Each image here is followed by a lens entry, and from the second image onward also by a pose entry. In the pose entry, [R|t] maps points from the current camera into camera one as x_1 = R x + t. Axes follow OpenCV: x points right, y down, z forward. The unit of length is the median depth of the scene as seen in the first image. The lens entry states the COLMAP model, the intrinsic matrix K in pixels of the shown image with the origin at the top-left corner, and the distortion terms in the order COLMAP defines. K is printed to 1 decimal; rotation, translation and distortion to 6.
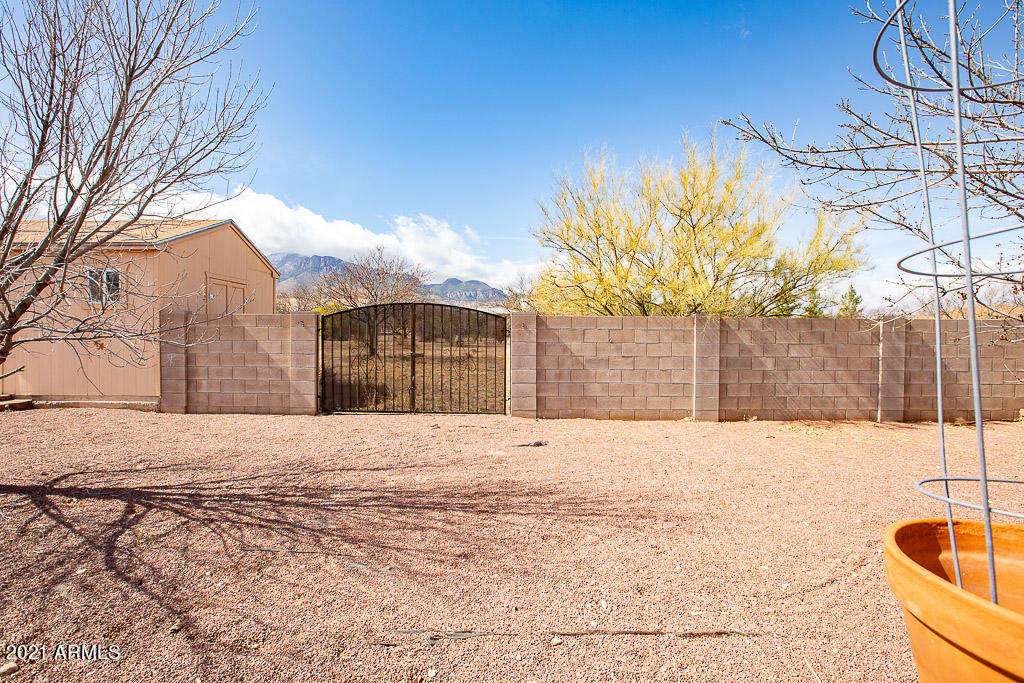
lens RADIAL K [[468.0, 0, 512.0], [0, 468.0, 341.5], [0, 0, 1]] dist [-0.048230, 0.019253]
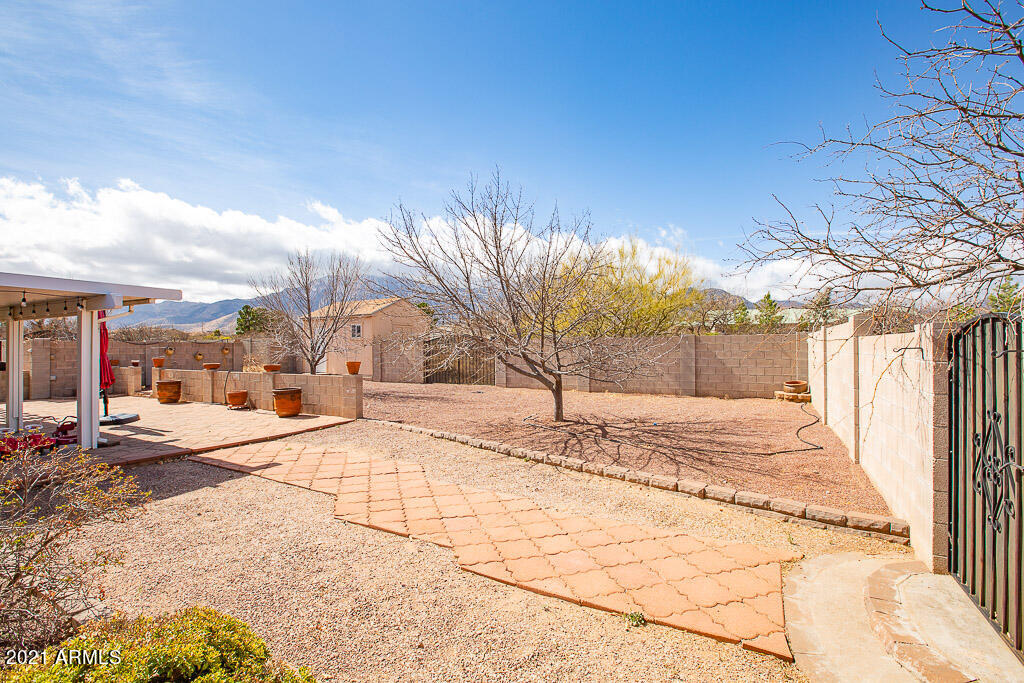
lens RADIAL K [[468.0, 0, 512.0], [0, 468.0, 341.5], [0, 0, 1]] dist [-0.048230, 0.019253]
pose [[0.876509, -0.016850, -0.481090, 1.110792], [0.006736, 0.999719, -0.022742, 0.005974], [0.481338, 0.016693, 0.876376, -0.866474]]
